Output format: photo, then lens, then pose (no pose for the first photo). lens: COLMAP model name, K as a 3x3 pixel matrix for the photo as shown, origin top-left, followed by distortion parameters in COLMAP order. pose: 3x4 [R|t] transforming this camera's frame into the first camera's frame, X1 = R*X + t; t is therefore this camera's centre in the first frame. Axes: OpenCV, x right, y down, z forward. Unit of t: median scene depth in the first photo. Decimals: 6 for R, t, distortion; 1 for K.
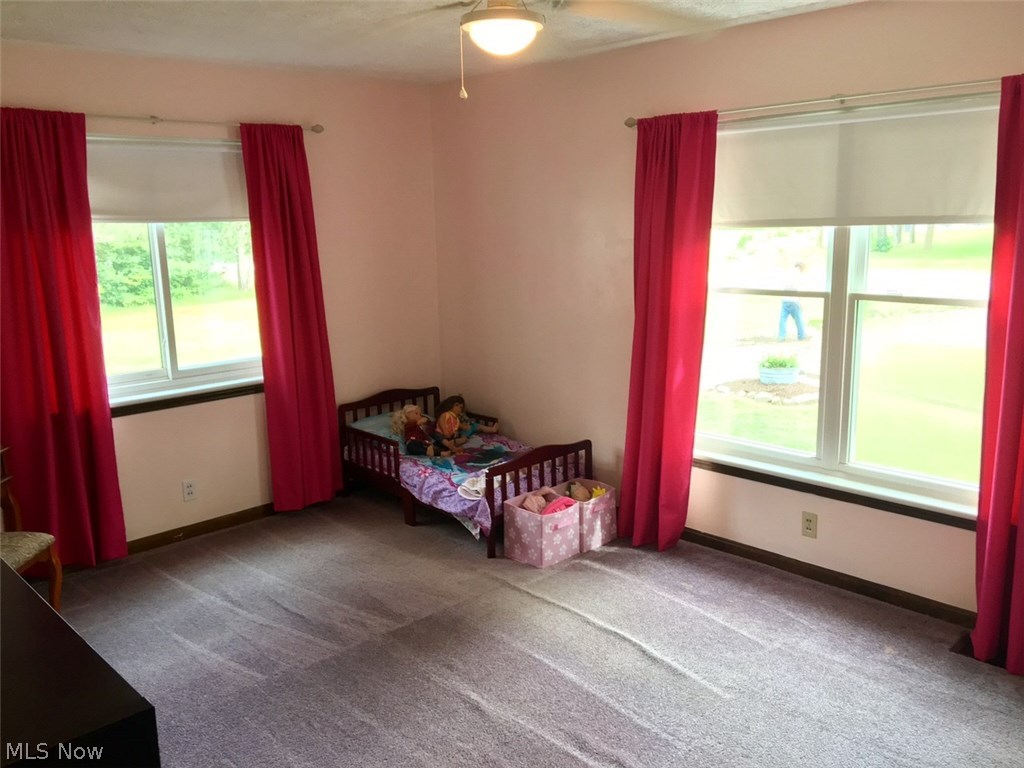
lens RADIAL K [[851.0, 0, 514.9], [0, 851.0, 380.5], [0, 0, 1]] dist [0.046810, -0.063600]
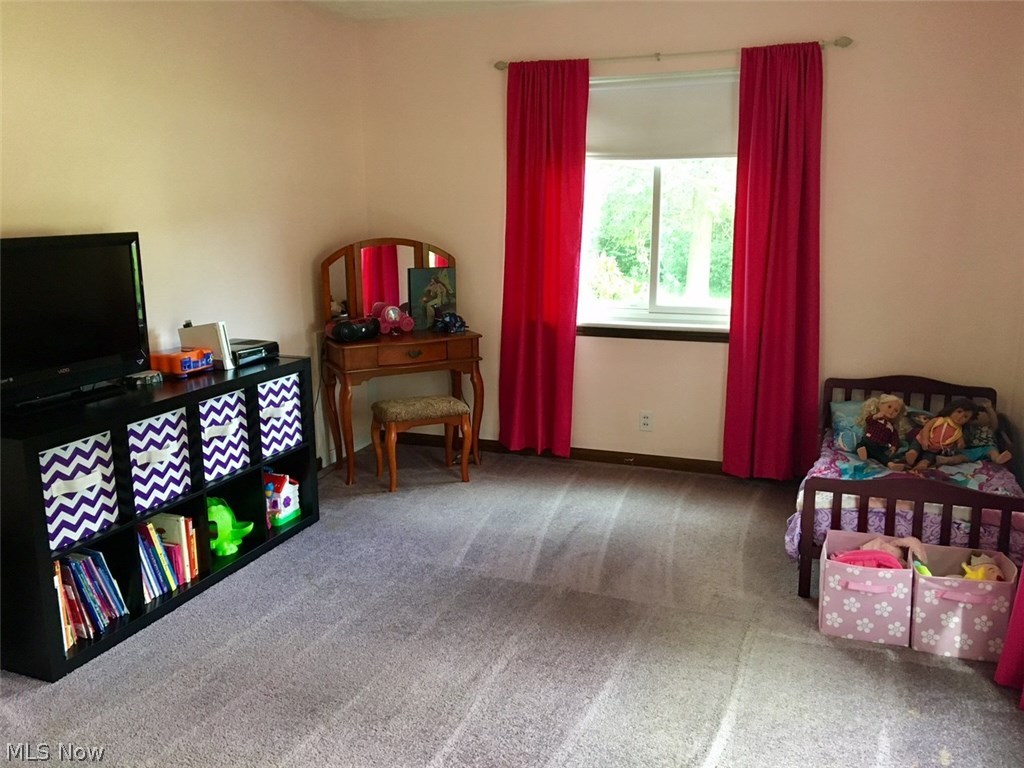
lens RADIAL K [[851.0, 0, 512.0], [0, 851.0, 390.1], [0, 0, 1]] dist [0.046810, -0.063600]
pose [[0.422088, 0.207420, -0.882507, 0.491619], [-0.176141, 0.973686, 0.144605, -0.032138], [0.889279, 0.094410, 0.447516, 0.418392]]
